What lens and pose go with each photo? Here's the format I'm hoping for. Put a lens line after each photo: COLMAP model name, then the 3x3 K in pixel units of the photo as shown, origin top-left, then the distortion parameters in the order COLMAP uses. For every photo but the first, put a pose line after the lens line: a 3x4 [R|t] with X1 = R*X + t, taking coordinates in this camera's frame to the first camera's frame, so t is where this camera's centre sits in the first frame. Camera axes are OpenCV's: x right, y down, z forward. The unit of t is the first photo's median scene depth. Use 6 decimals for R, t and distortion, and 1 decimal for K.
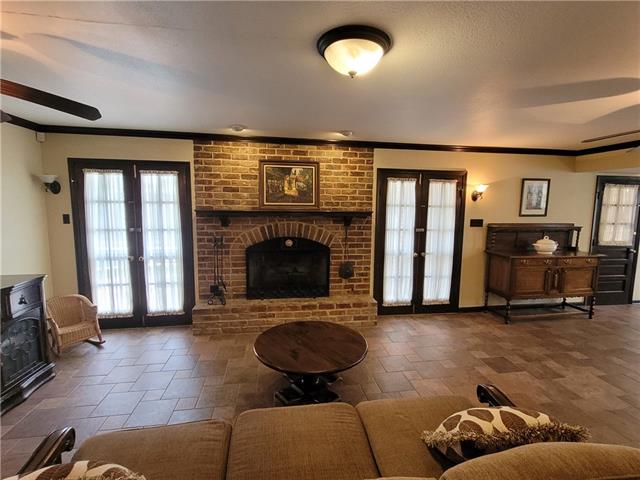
lens RADIAL K [[310.5, 0, 319.6], [0, 310.5, 238.7], [0, 0, 1]] dist [-0.001744, -0.000179]
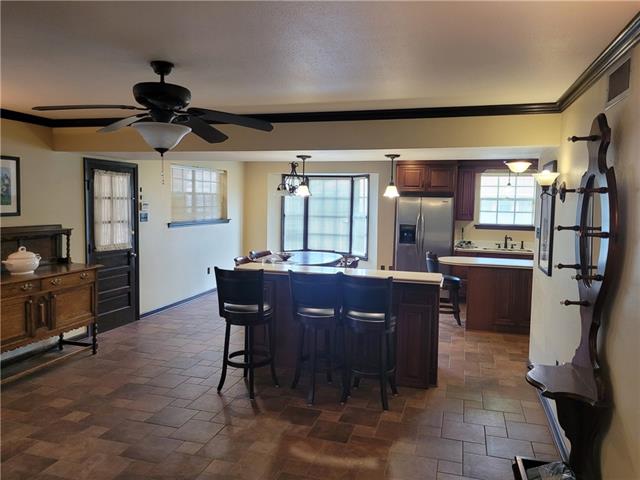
lens RADIAL K [[495.0, 0, 318.5], [0, 495.0, 238.9], [0, 0, 1]] dist [0.013704, 0.001539]
pose [[0.425207, -0.071741, 0.902249, 0.062202], [0.088591, 0.995366, 0.037394, -0.007616], [-0.900750, 0.064031, 0.429592, 0.008059]]
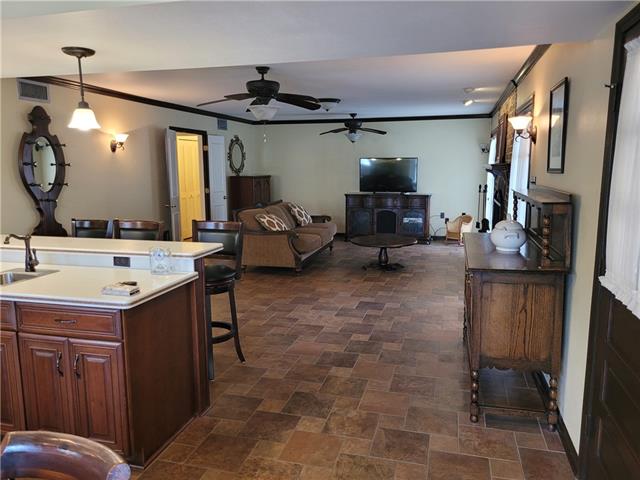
lens RADIAL K [[495.0, 0, 319.7], [0, 495.0, 239.2], [0, 0, 1]] dist [0.013704, 0.001539]
pose [[-0.407522, 0.133809, -0.903339, 1.372664], [-0.101173, 0.976501, 0.190288, -0.075626], [0.907573, 0.168940, -0.384408, 0.926171]]
